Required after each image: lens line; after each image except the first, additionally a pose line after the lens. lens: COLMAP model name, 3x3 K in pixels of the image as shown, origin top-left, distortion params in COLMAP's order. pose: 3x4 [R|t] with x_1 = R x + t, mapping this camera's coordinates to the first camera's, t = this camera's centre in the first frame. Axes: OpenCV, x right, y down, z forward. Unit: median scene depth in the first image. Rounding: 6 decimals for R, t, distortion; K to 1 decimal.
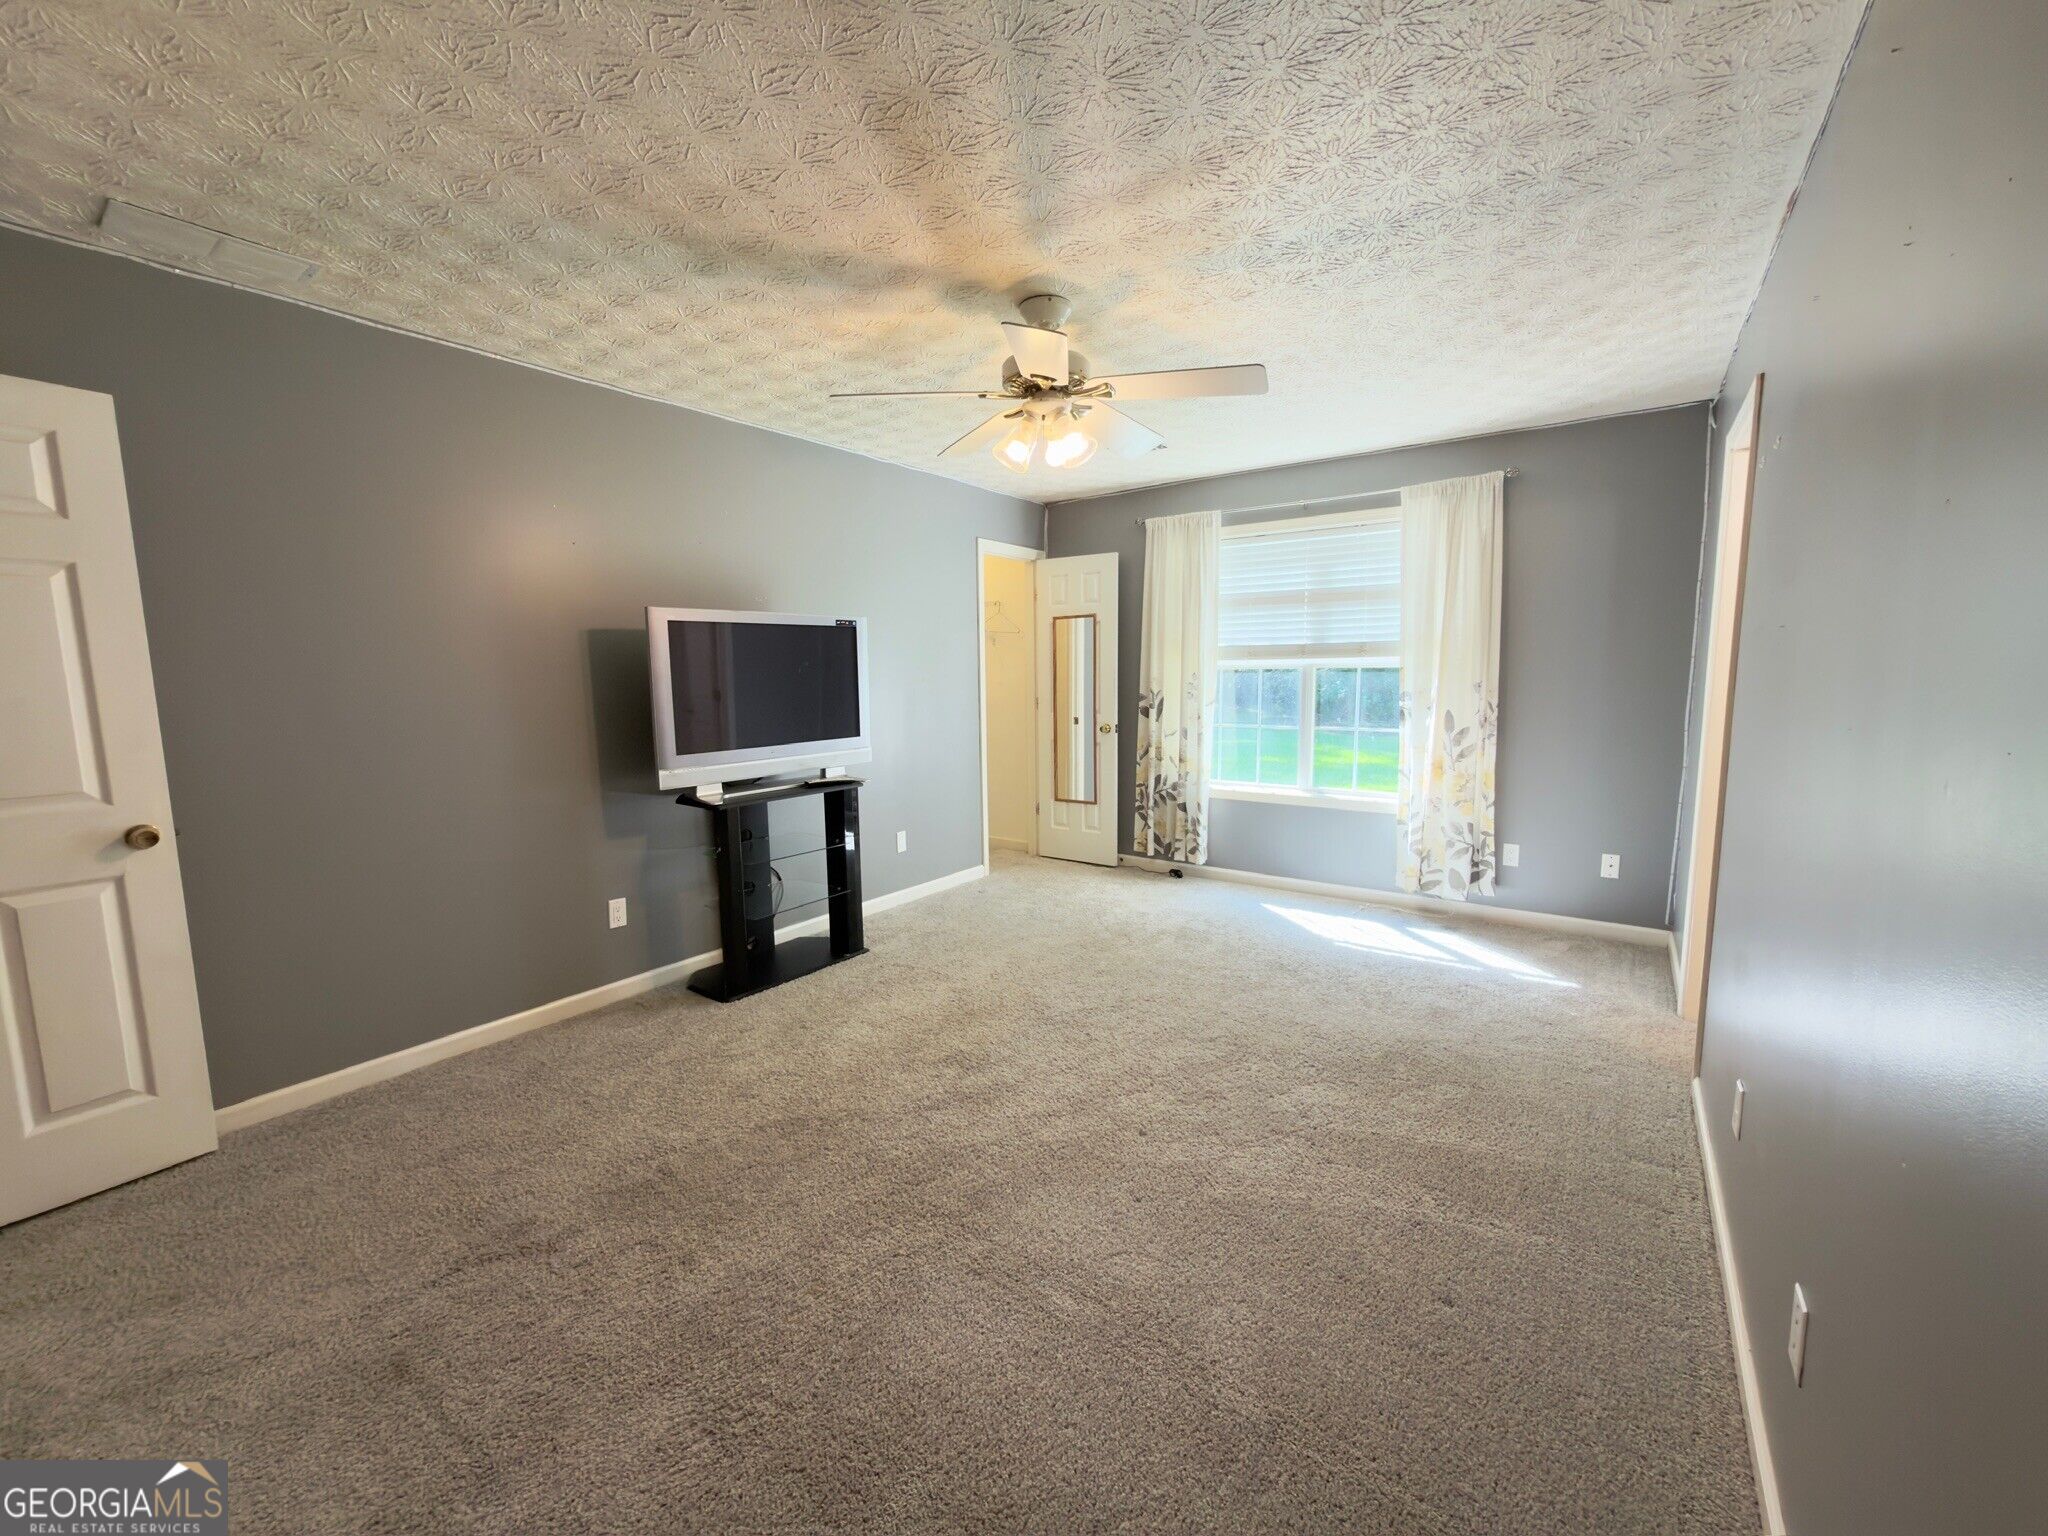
lens RADIAL K [[817.5, 0, 1030.1], [0, 817.5, 765.4], [0, 0, 1]] dist [-0.000608, 0.000459]
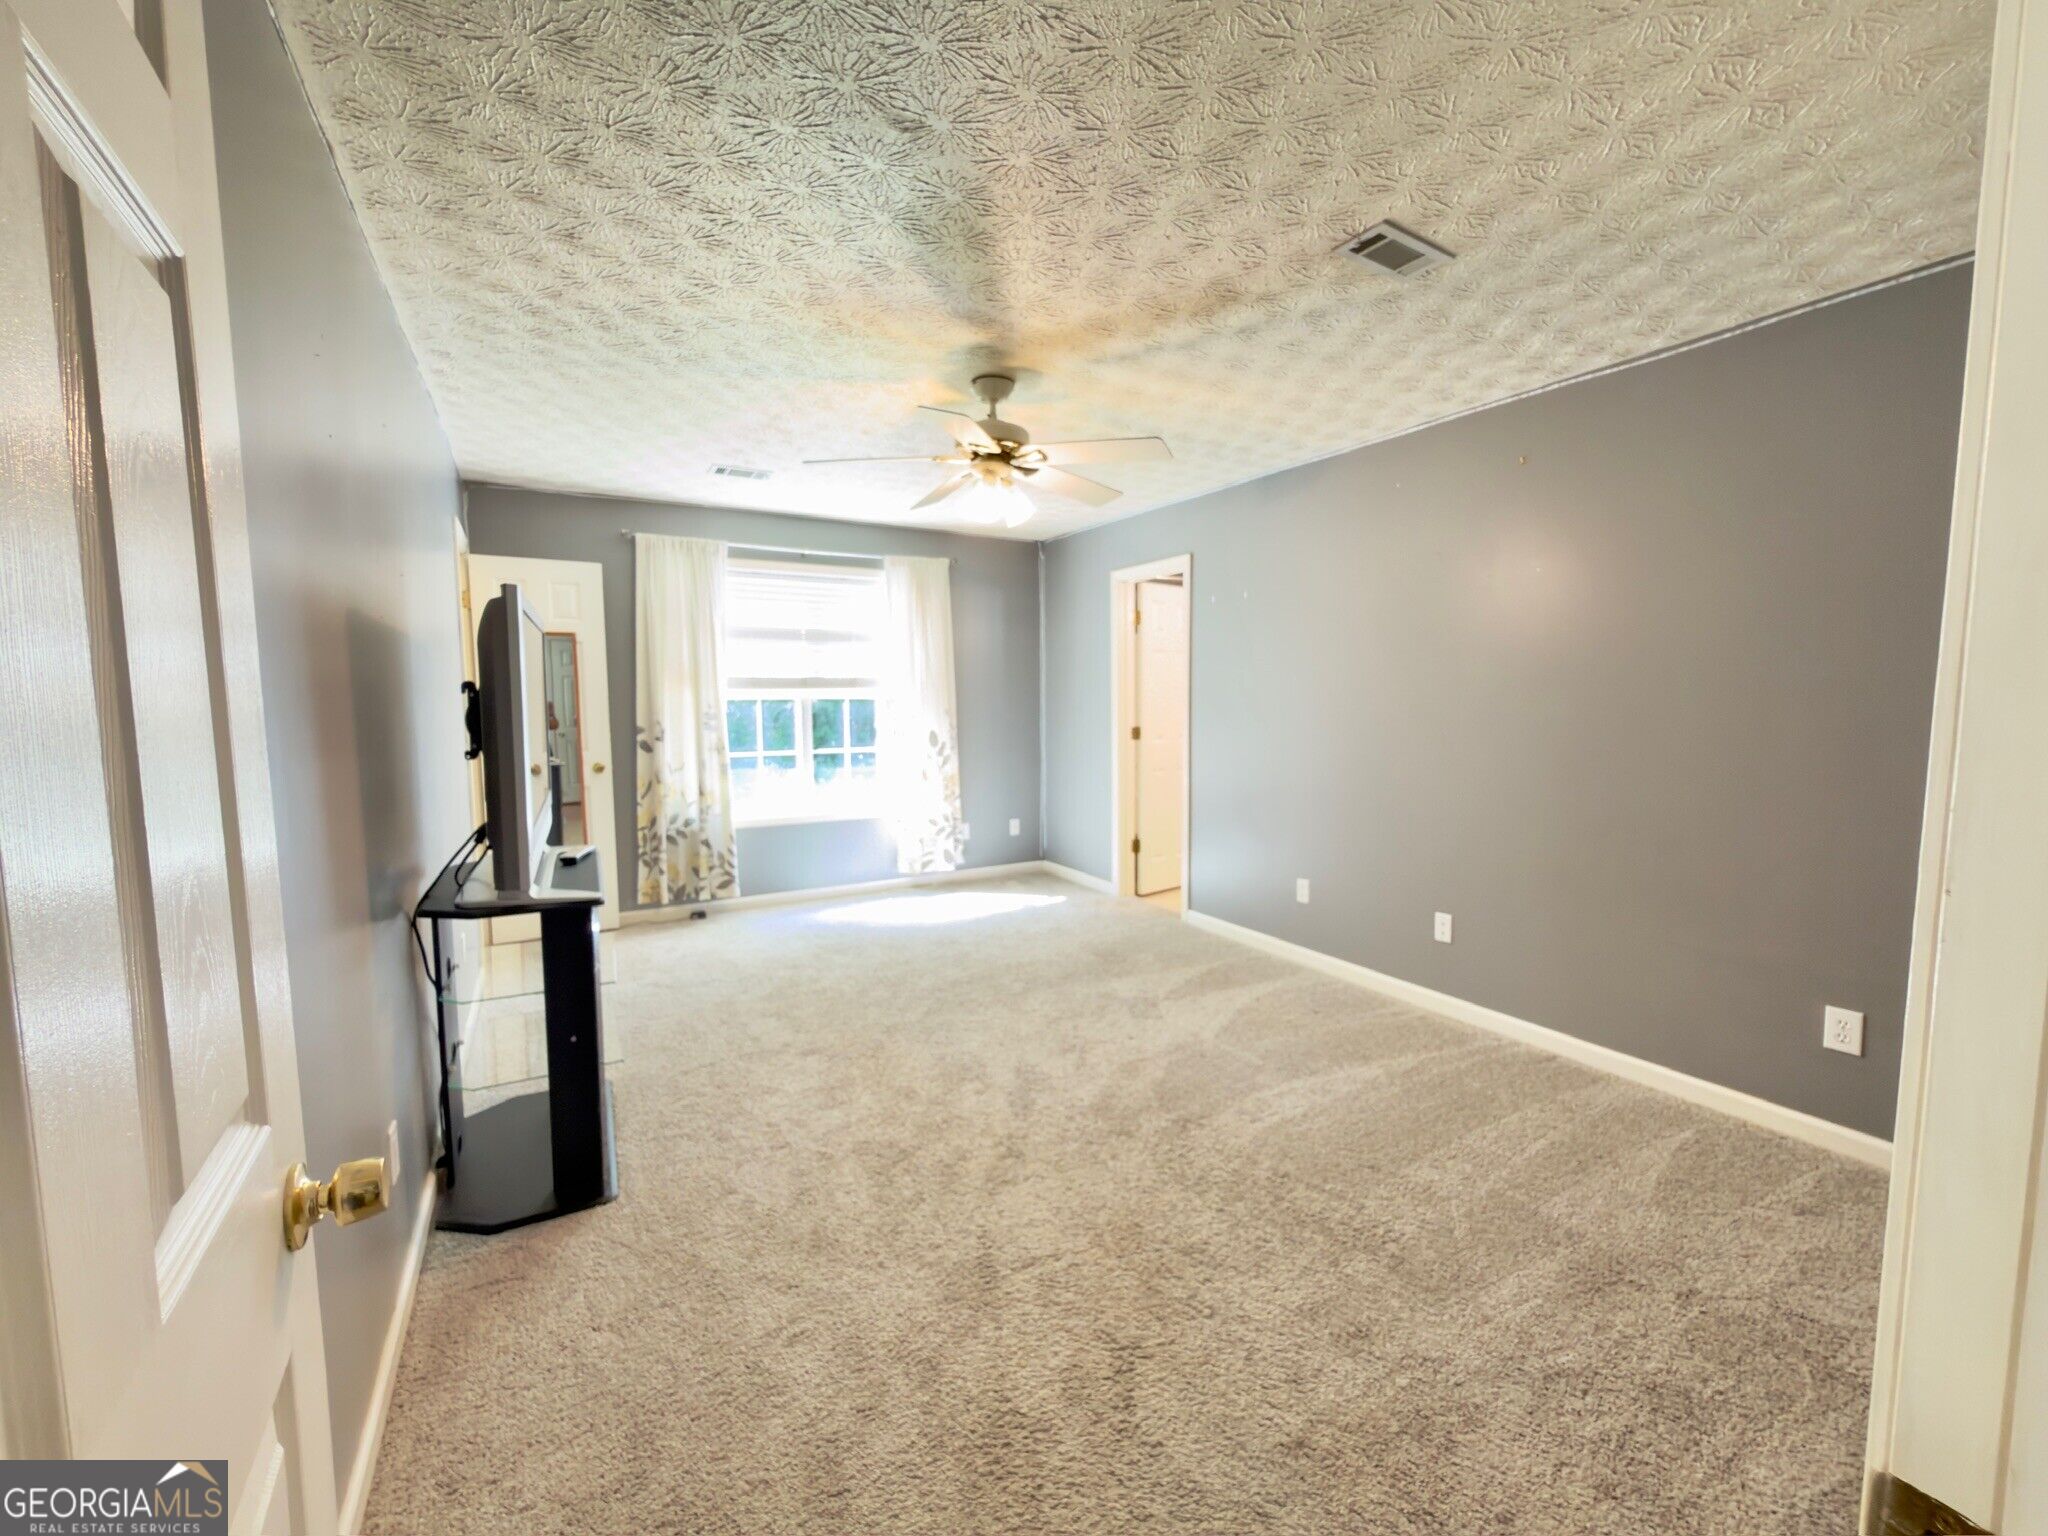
lens RADIAL K [[817.5, 0, 1026.6], [0, 817.5, 767.5], [0, 0, 1]] dist [-0.000608, 0.000459]
pose [[0.406987, -0.069499, 0.910786, -0.587792], [0.106977, 0.993866, 0.028036, -0.025857], [-0.907148, 0.086023, 0.411925, 0.290980]]
